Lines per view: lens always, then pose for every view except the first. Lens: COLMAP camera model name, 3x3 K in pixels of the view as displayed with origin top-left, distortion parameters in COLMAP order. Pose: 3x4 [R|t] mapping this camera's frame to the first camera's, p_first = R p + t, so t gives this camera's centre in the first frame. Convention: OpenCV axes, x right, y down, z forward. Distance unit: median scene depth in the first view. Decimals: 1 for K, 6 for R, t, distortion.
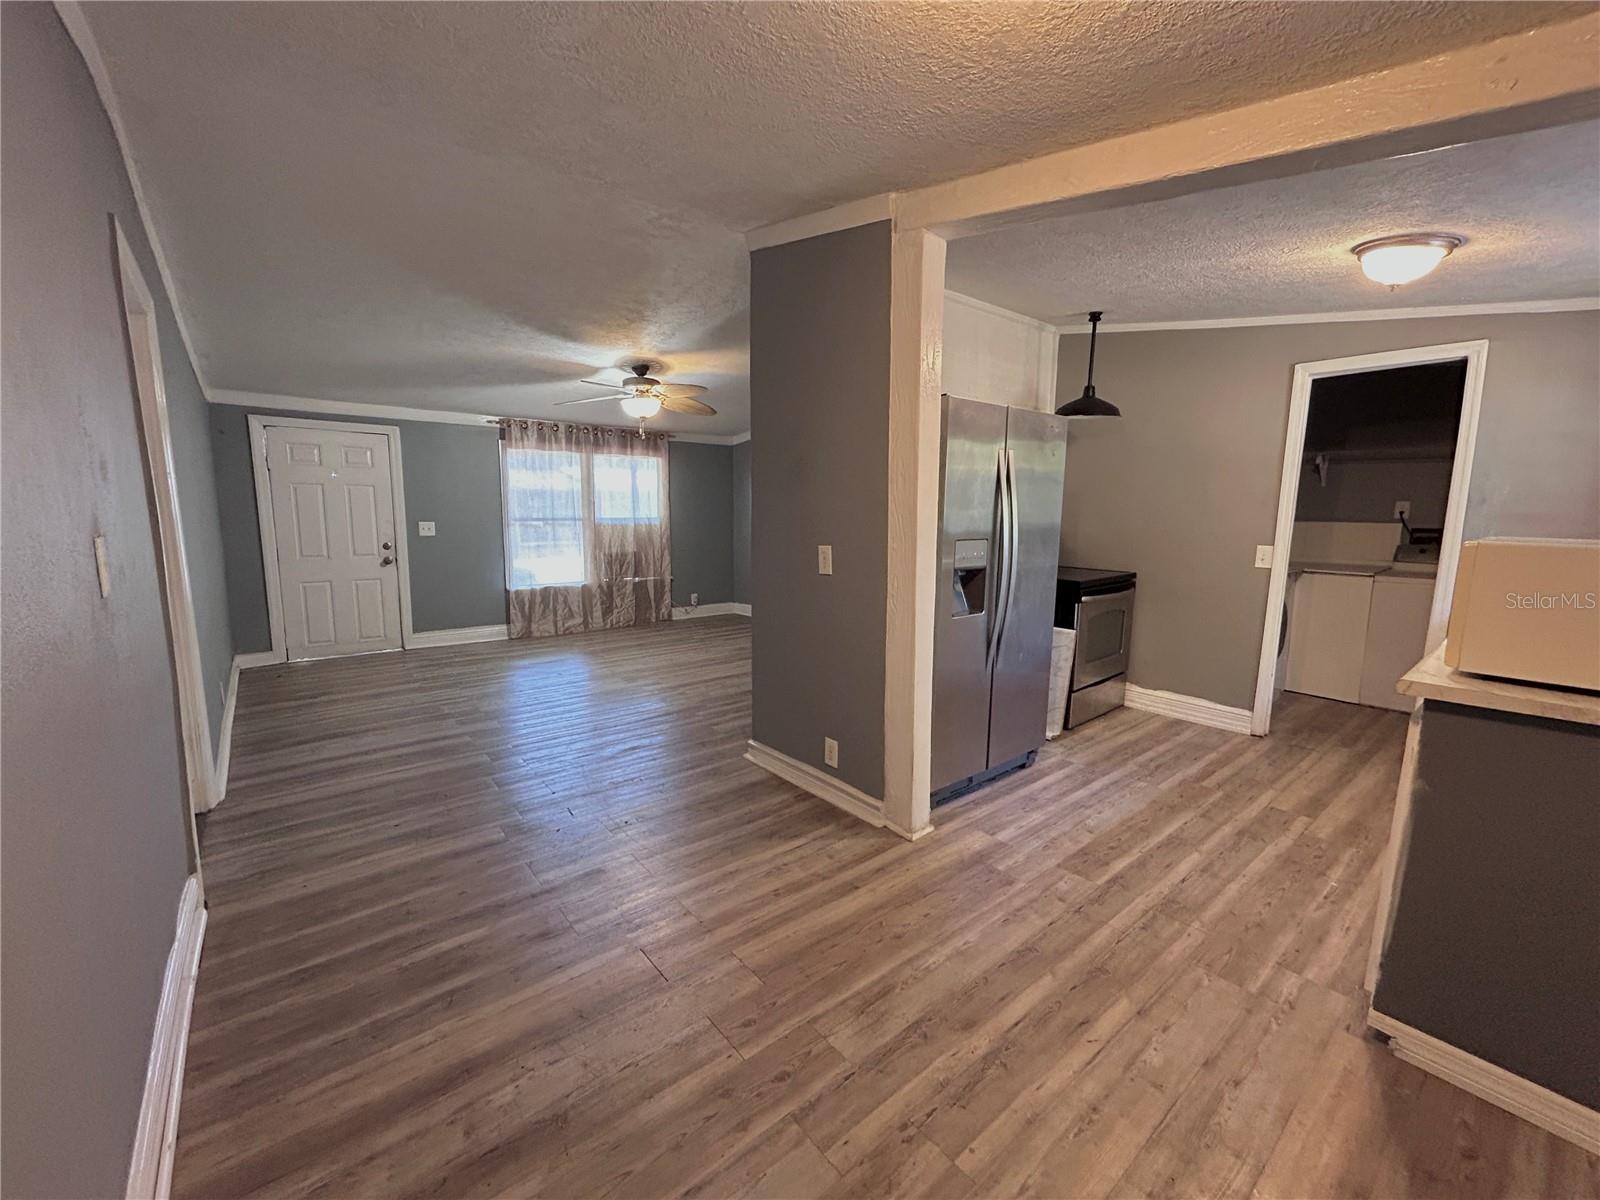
lens RADIAL K [[642.0, 0, 795.3], [0, 642.0, 599.4], [0, 0, 1]] dist [-0.002362, 0.000435]
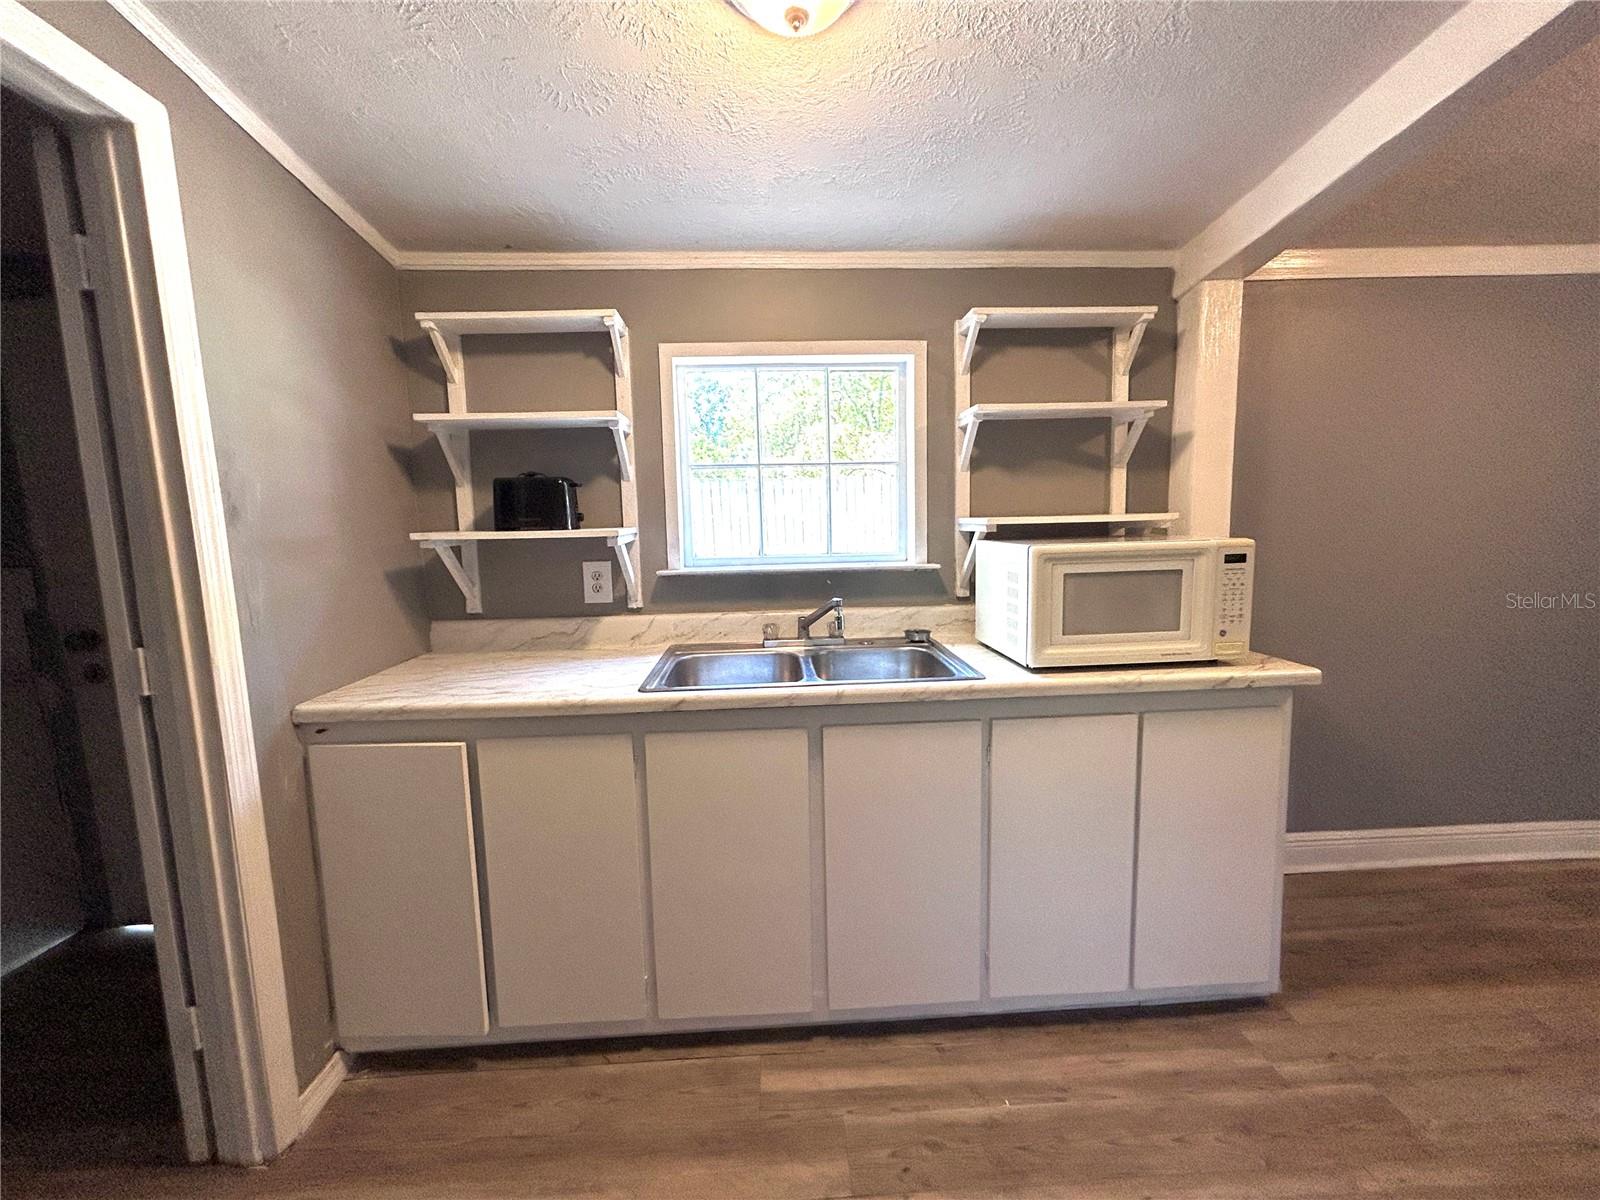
lens RADIAL K [[642.0, 0, 794.5], [0, 642.0, 606.1], [0, 0, 1]] dist [-0.002362, 0.000435]
pose [[-0.799555, -0.062834, 0.597298, 0.636369], [0.106769, 0.963801, 0.244312, -0.201987], [-0.591027, 0.259113, -0.763903, 1.426916]]
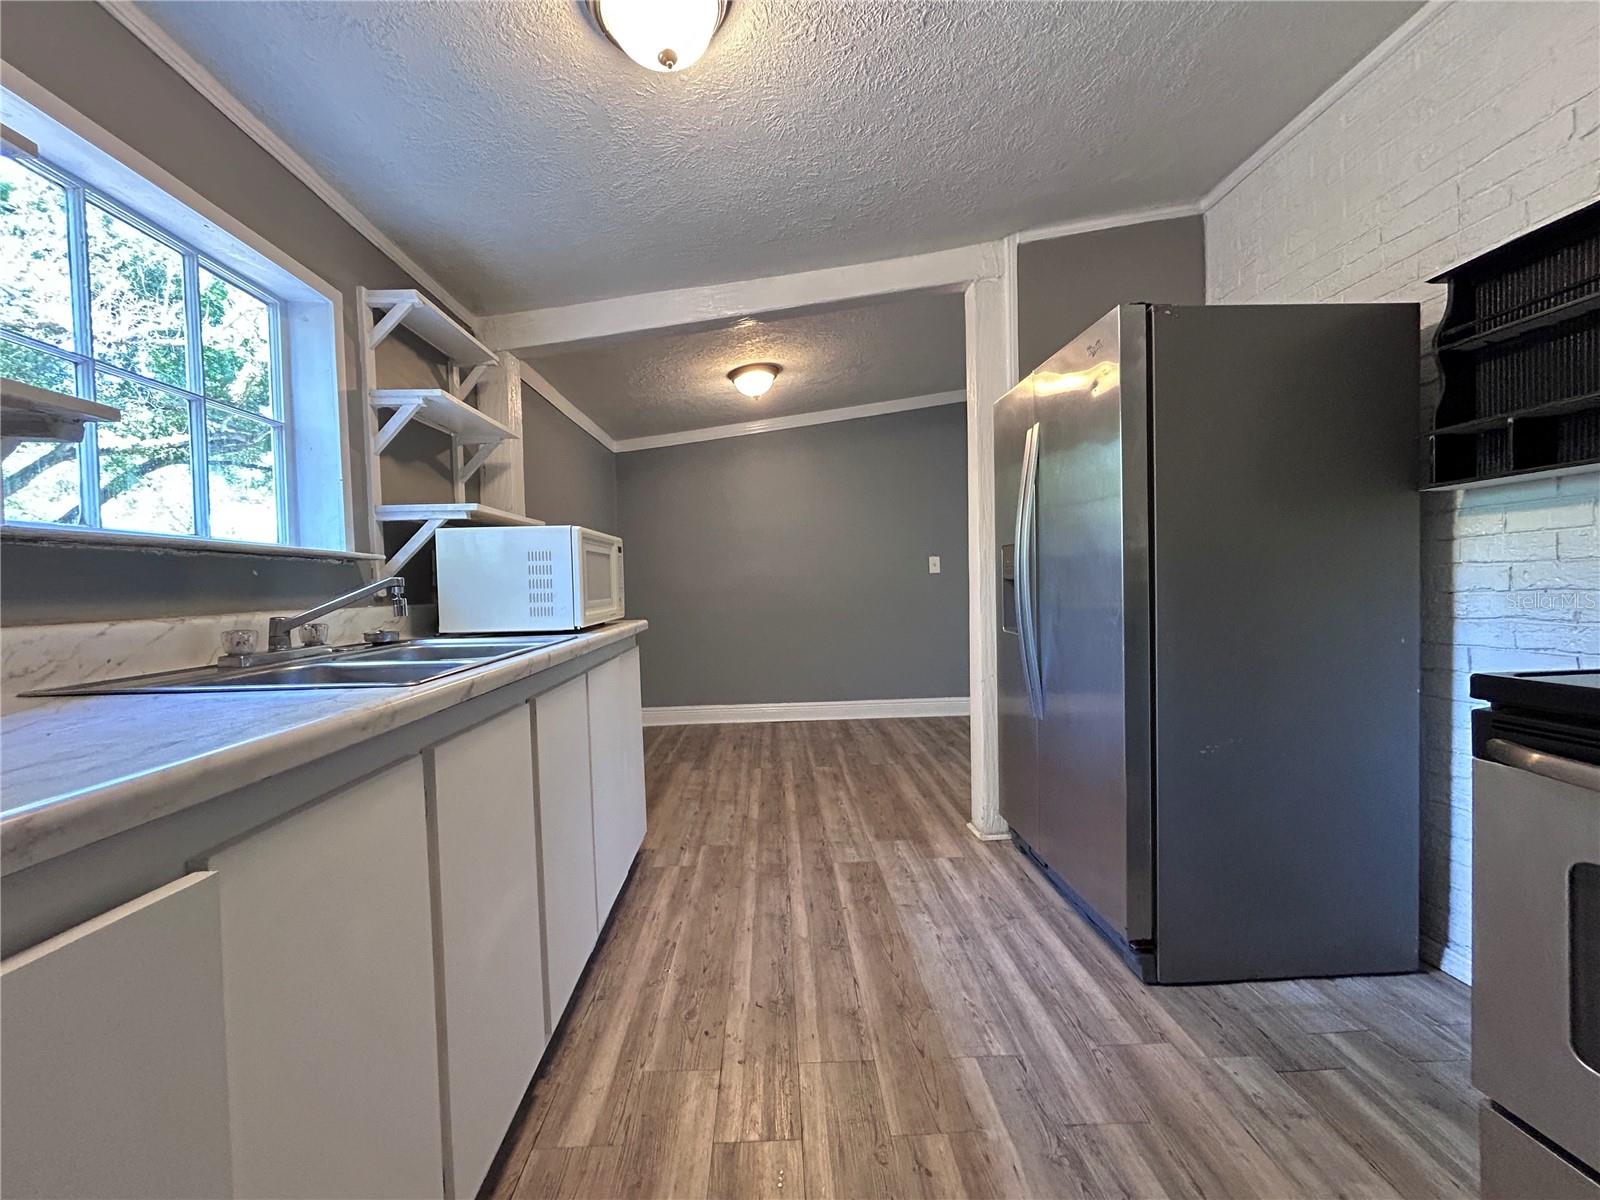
lens RADIAL K [[642.0, 0, 795.4], [0, 642.0, 602.4], [0, 0, 1]] dist [-0.002362, 0.000435]
pose [[-0.599054, 0.034070, -0.799983, 1.307744], [-0.090665, 0.989783, 0.110046, -0.096196], [0.795559, 0.138454, -0.589844, 1.465851]]
